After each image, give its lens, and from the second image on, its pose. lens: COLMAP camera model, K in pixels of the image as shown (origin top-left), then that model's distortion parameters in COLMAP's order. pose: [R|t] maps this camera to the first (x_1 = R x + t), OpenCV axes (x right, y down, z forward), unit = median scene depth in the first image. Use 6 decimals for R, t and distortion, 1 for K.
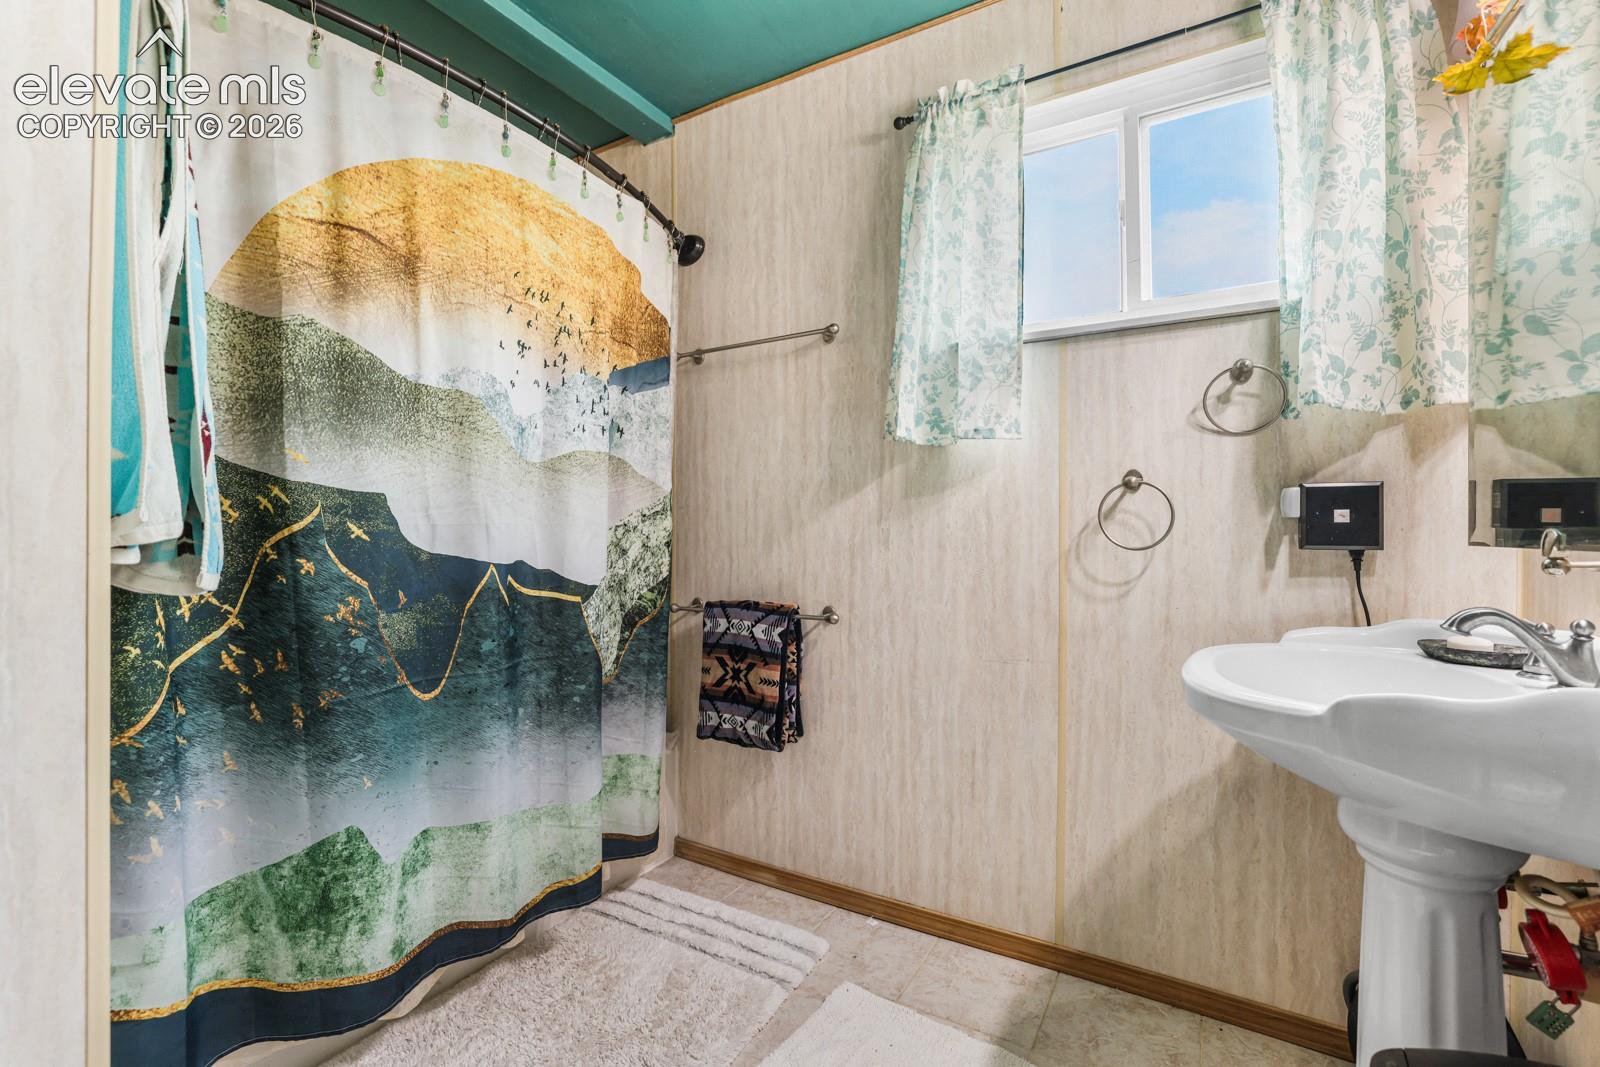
lens RADIAL K [[691.2, 0, 788.1], [0, 691.2, 532.2], [0, 0, 1]] dist [-0.043376, 0.012701]
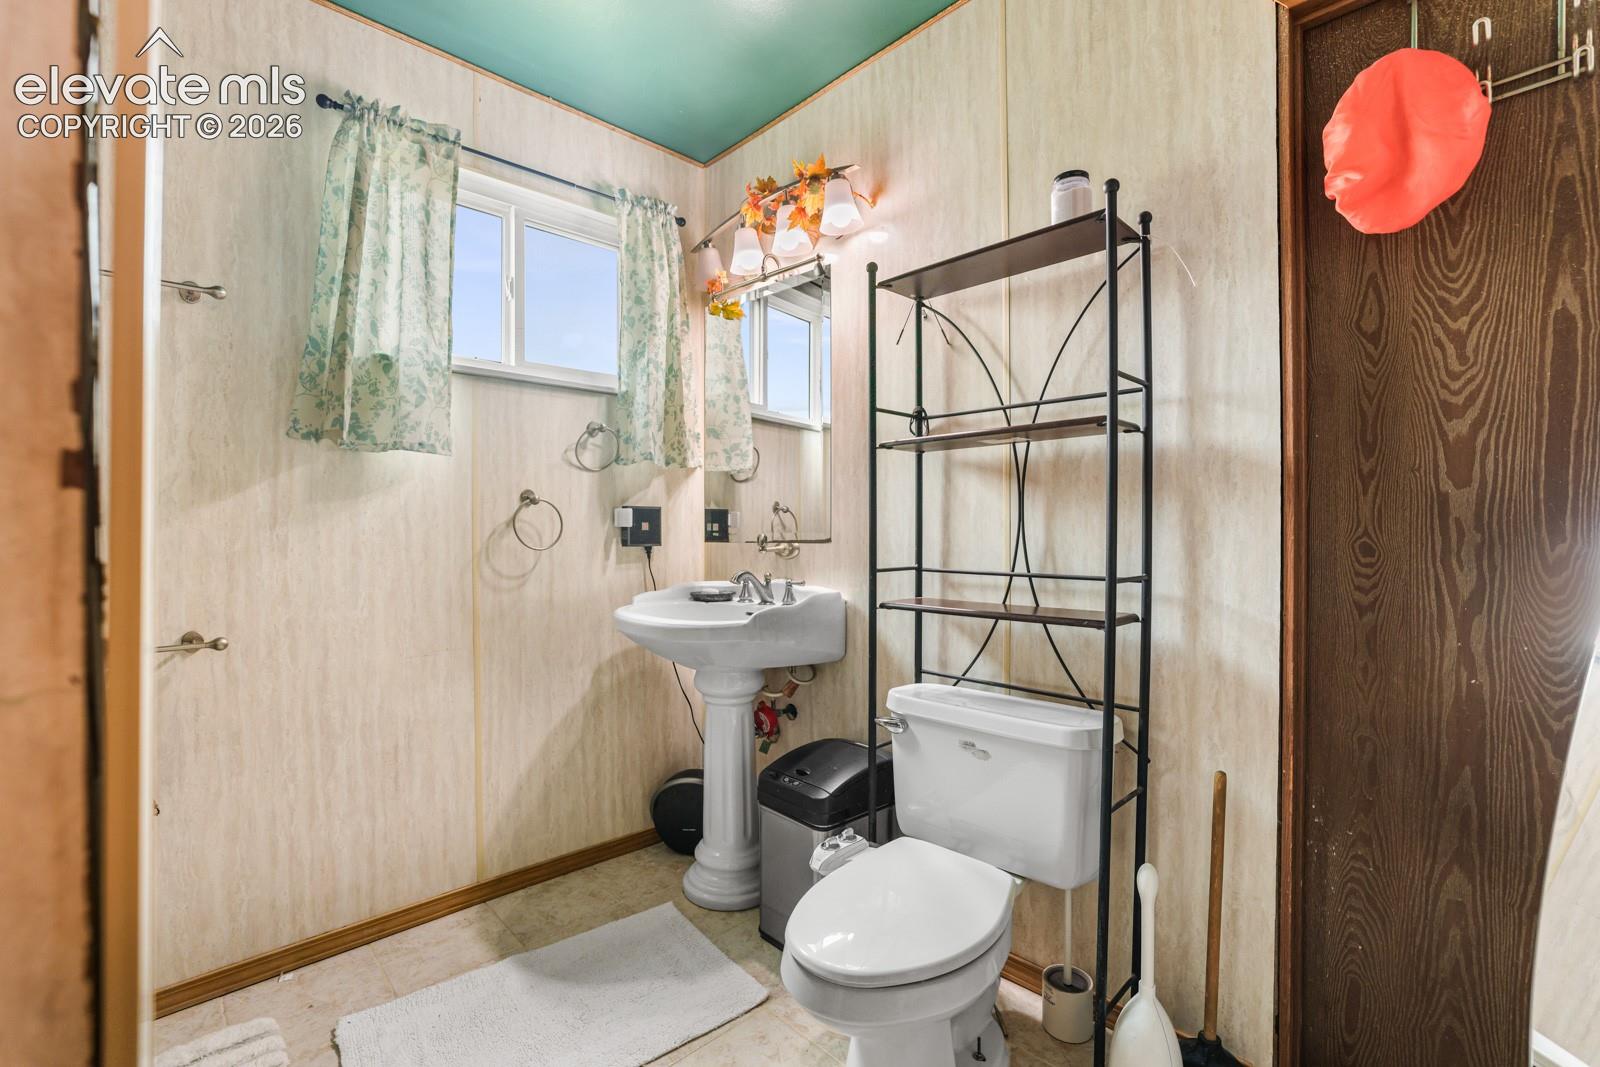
lens RADIAL K [[691.2, 0, 788.1], [0, 691.2, 532.2], [0, 0, 1]] dist [-0.043376, 0.012701]
pose [[0.278799, -0.003344, 0.960344, -0.597721], [0.002091, 0.999994, 0.002875, -0.010978], [-0.960347, 0.001206, 0.278804, 0.141083]]
